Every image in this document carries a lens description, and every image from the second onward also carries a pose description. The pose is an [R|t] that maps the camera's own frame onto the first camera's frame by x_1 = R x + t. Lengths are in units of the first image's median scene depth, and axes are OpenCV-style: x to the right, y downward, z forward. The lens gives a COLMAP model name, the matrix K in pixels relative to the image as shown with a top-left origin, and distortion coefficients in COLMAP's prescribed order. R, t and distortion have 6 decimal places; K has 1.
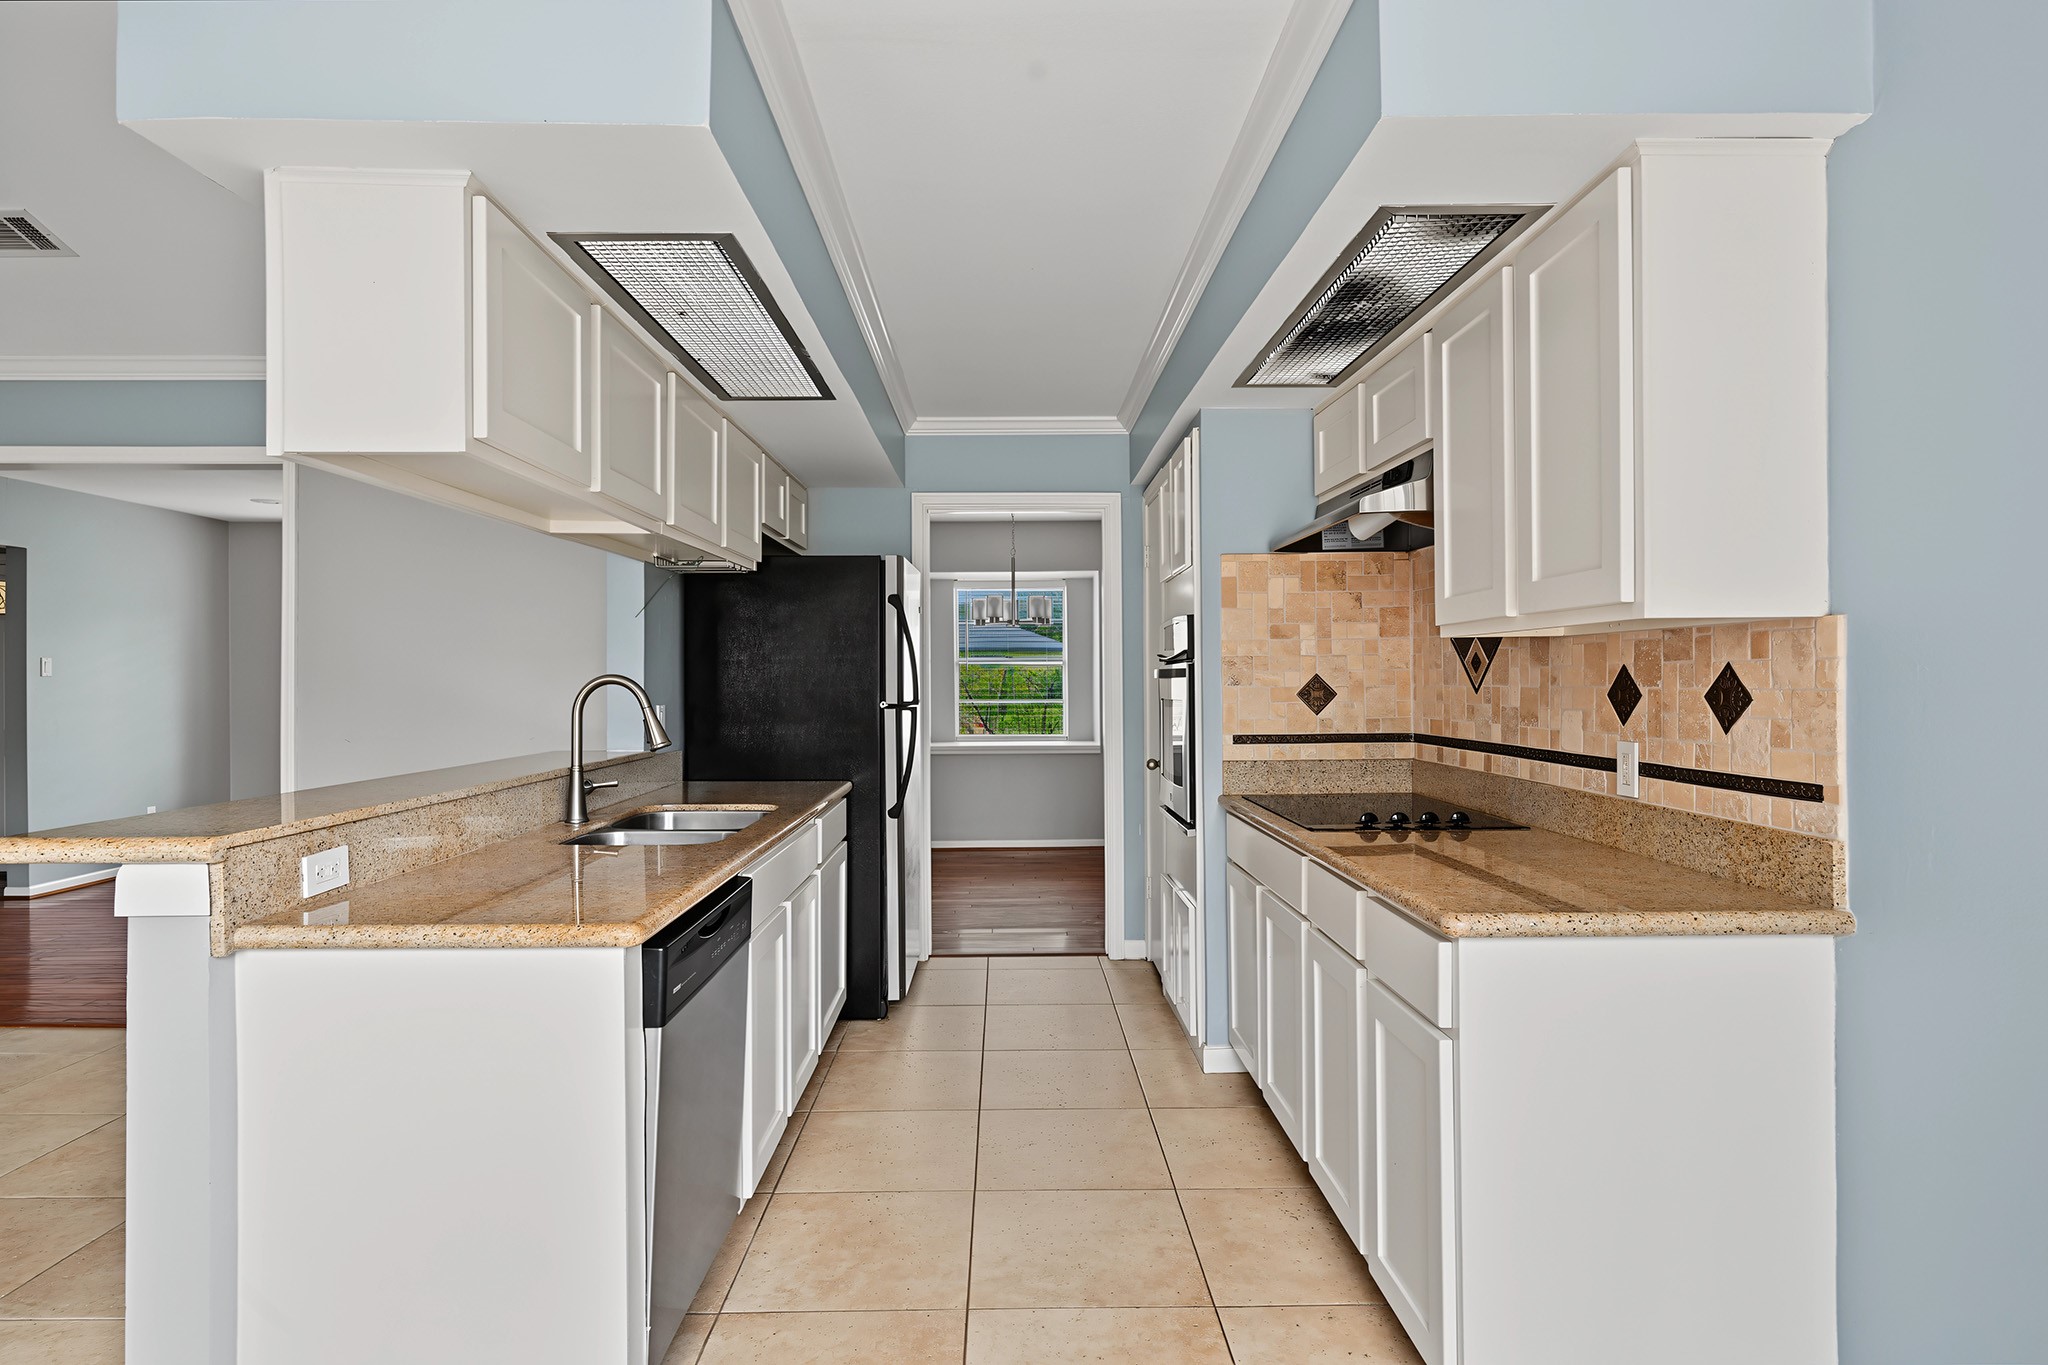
lens RADIAL K [[1069.8, 0, 1024.0], [0, 1069.8, 682.5], [0, 0, 1]] dist [-0.002926, -0.001459]
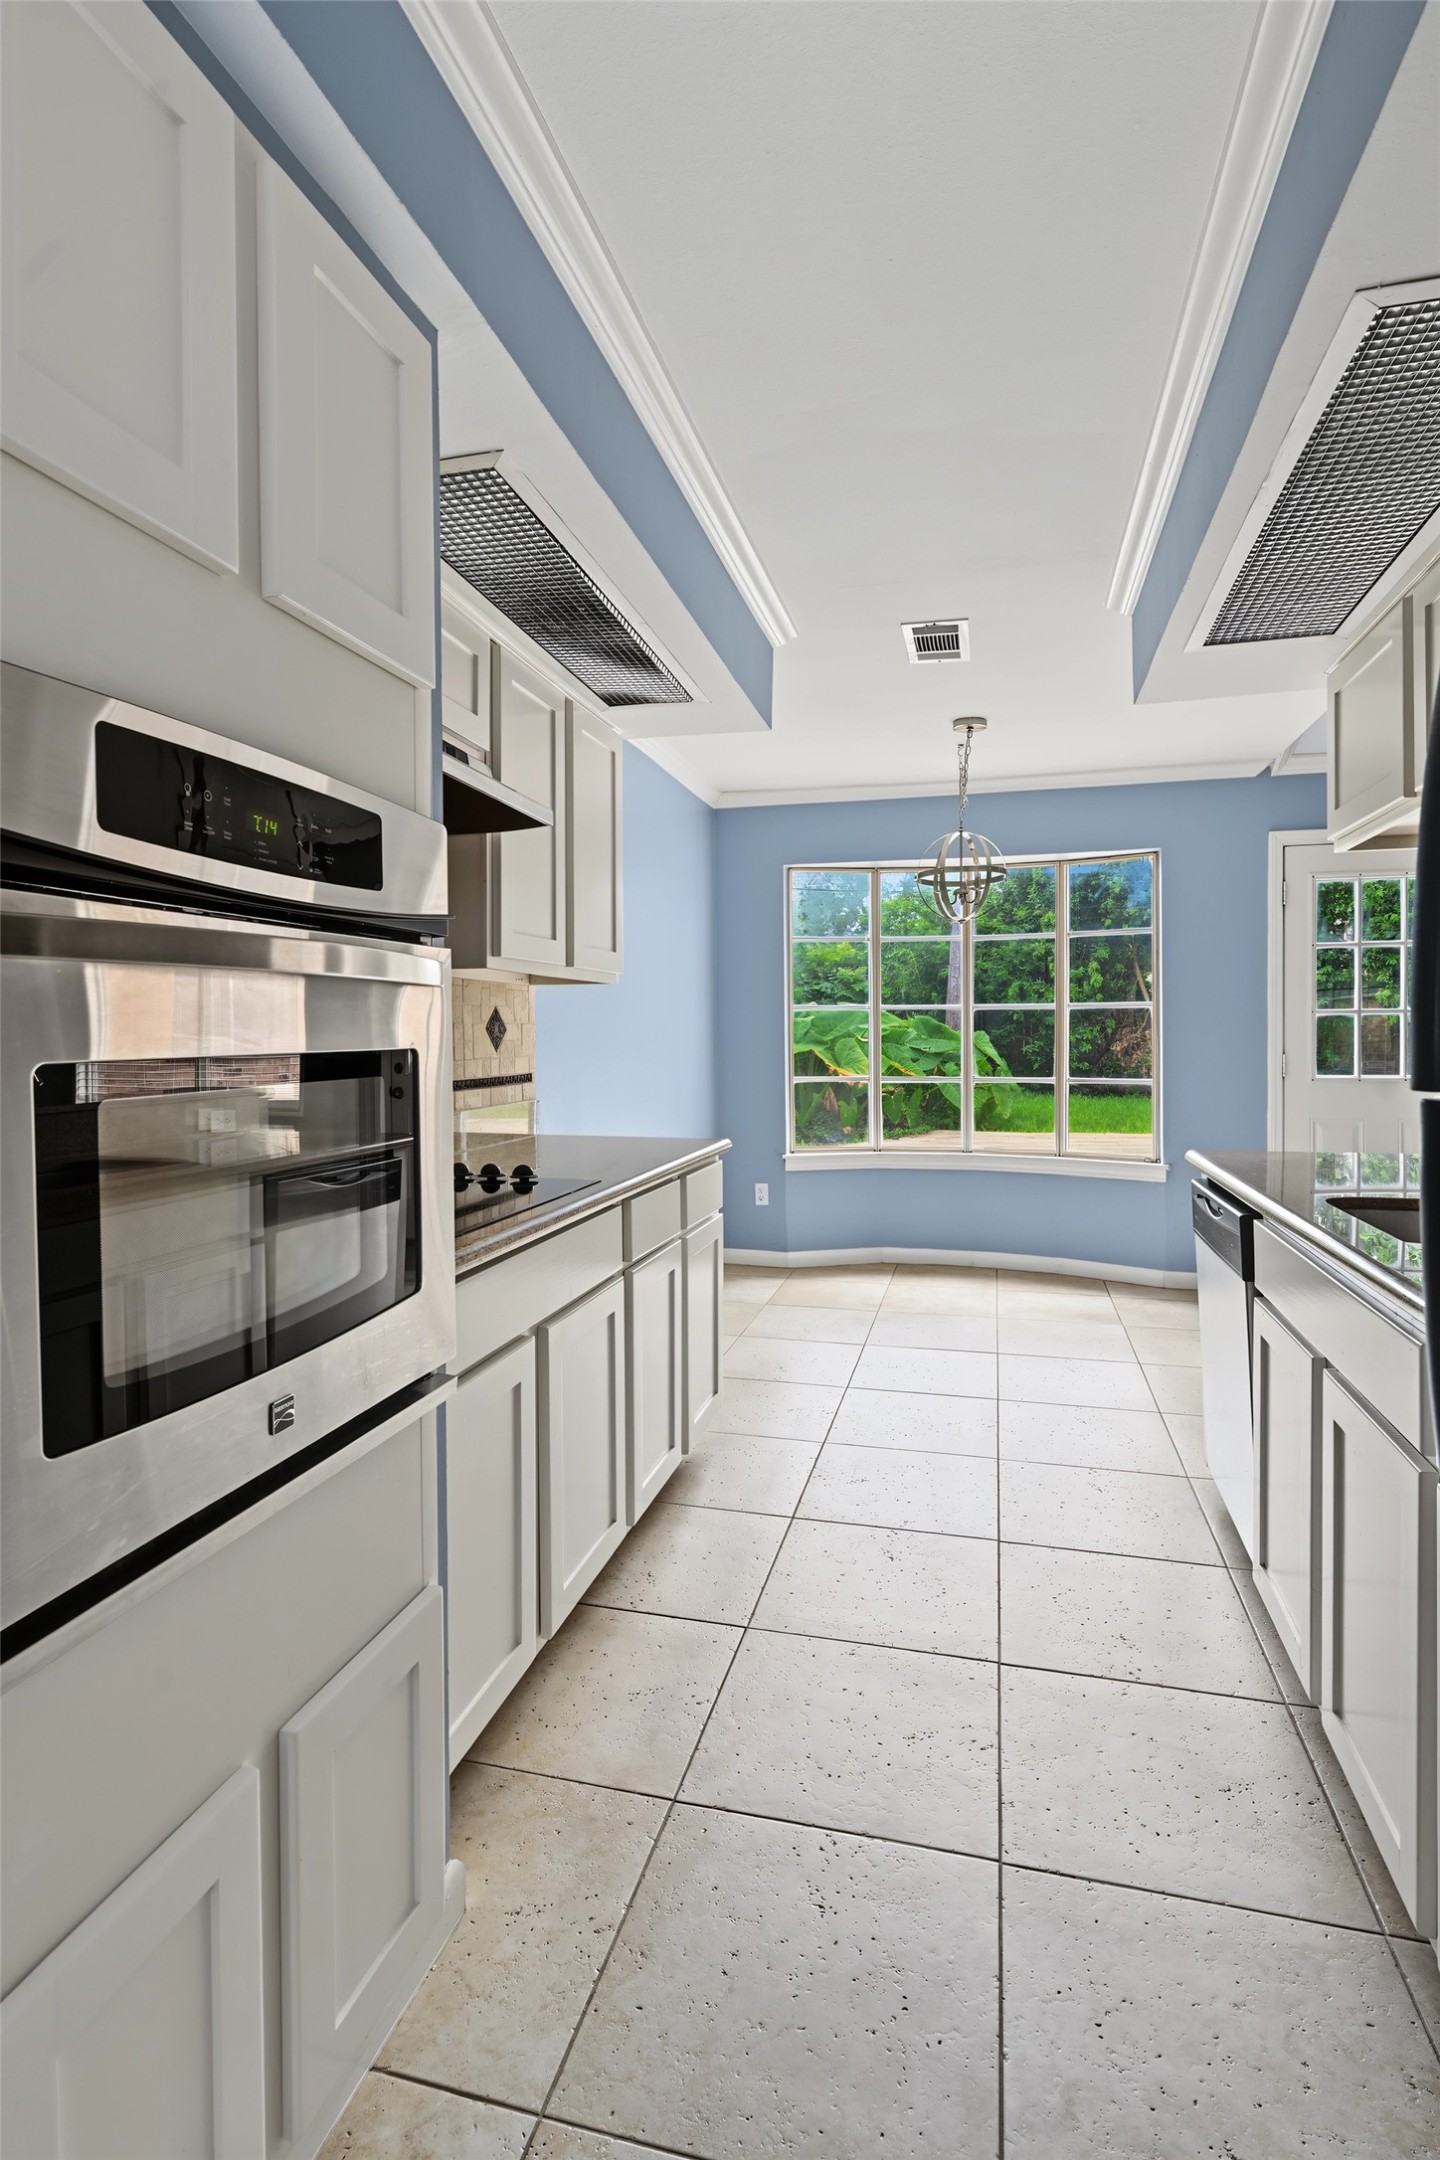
lens RADIAL K [[1031.0, 0, 723.0], [0, 1031.0, 1051.7], [0, 0, 1]] dist [0.000247, 0.000086]
pose [[-0.962254, 0.007367, 0.272052, -0.053924], [0.012966, 0.999739, 0.018789, 0.016709], [-0.271843, 0.021608, -0.962099, 1.592027]]
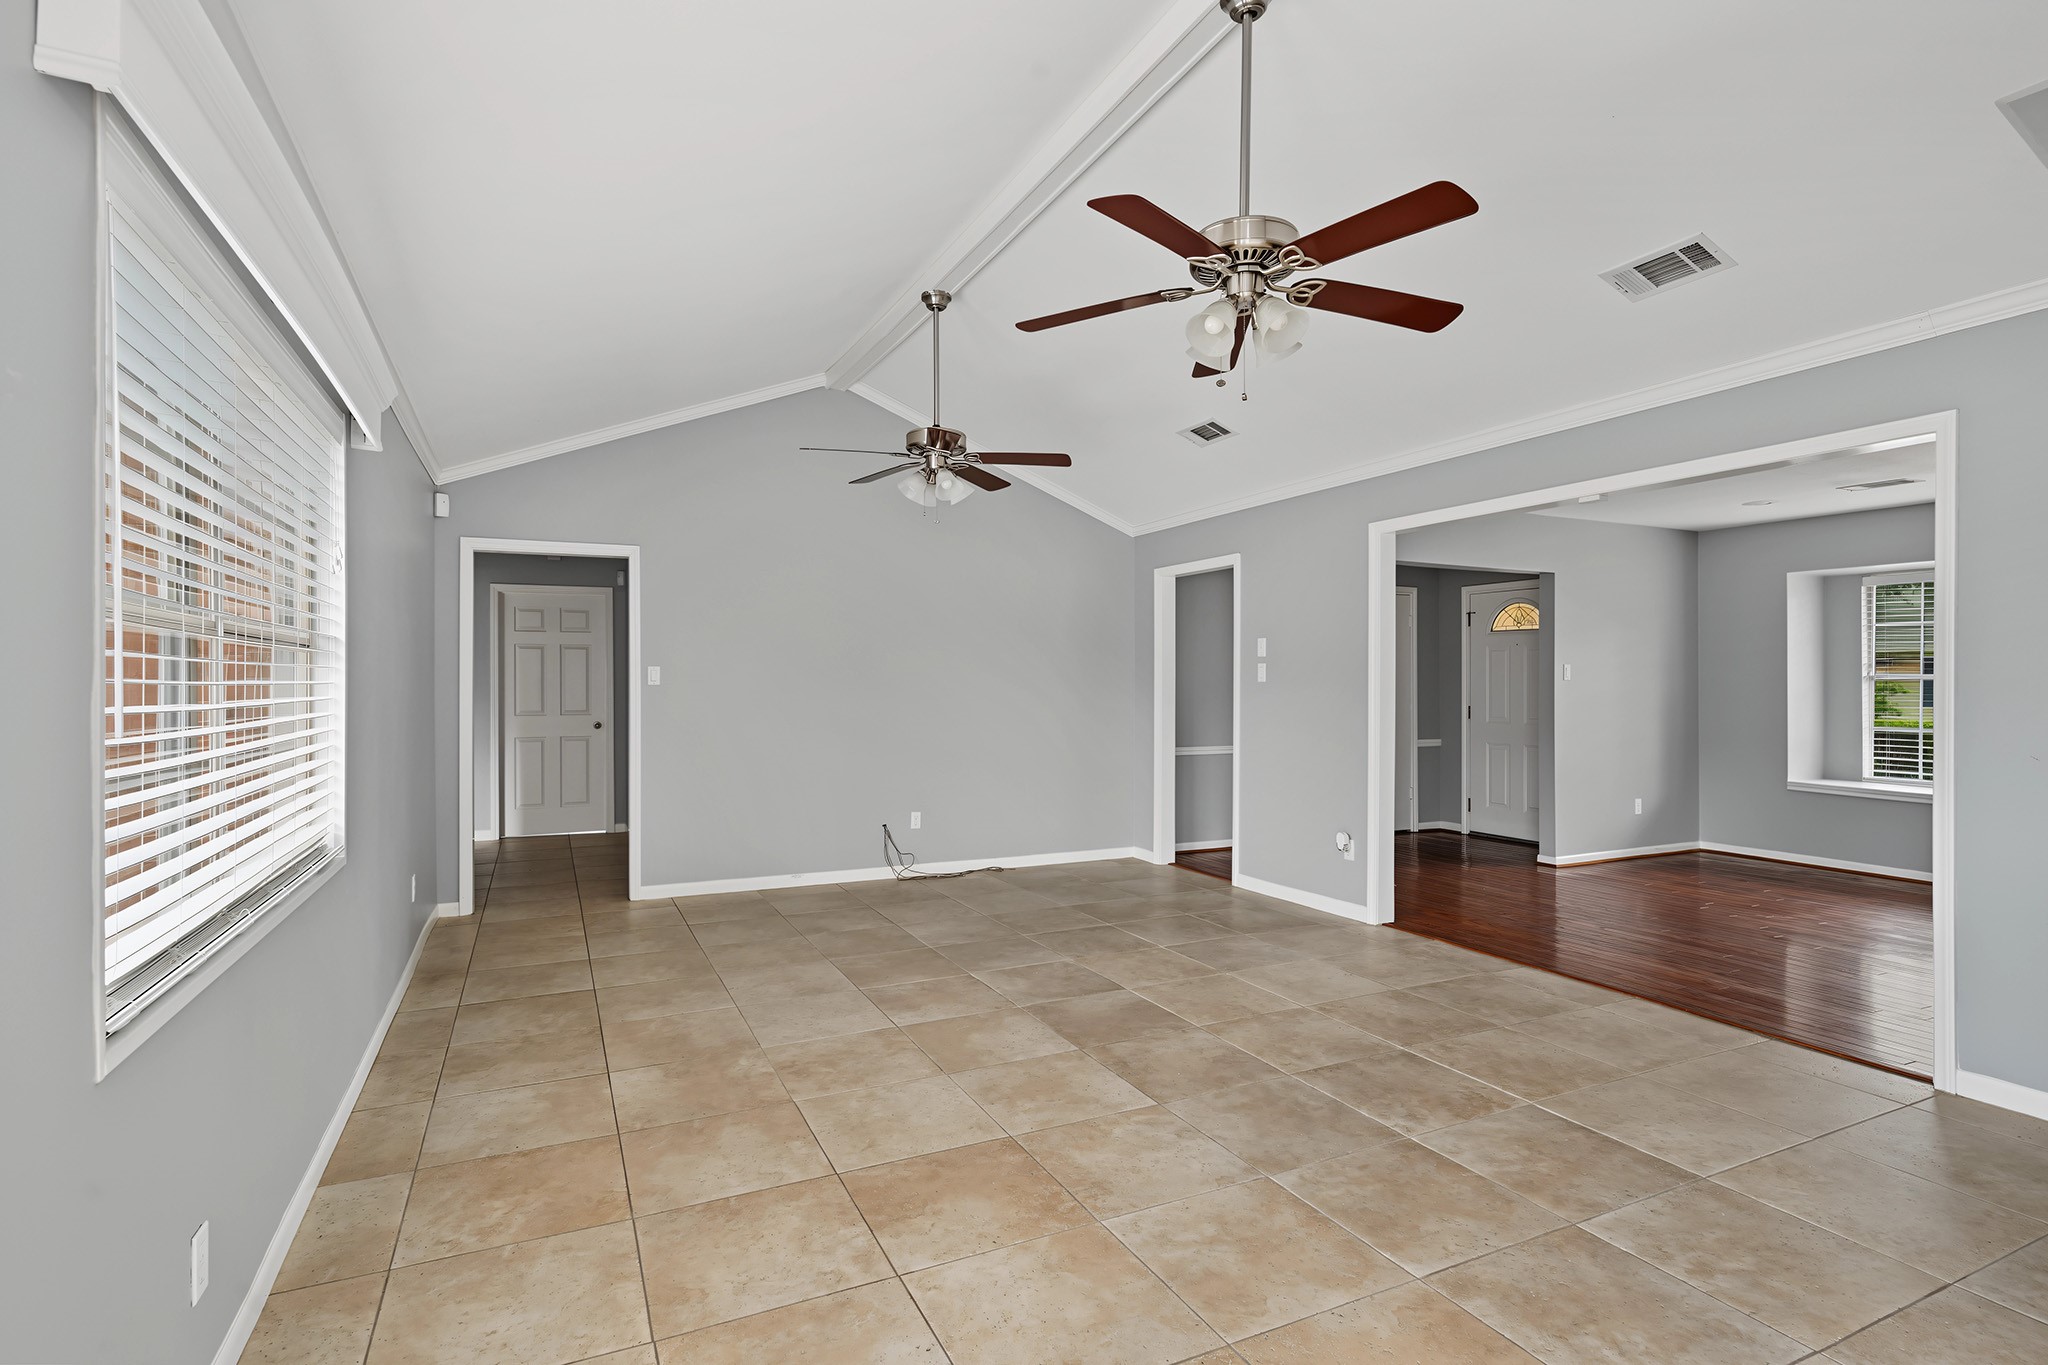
lens RADIAL K [[998.8, 0, 1010.1], [0, 998.8, 689.3], [0, 0, 1]] dist [-0.004849, -0.000325]
pose [[0.405846, 0.006461, -0.913919, -0.335352], [-0.004922, 0.999976, 0.004884, 0.003734], [0.913928, 0.002516, 0.405868, -0.019450]]
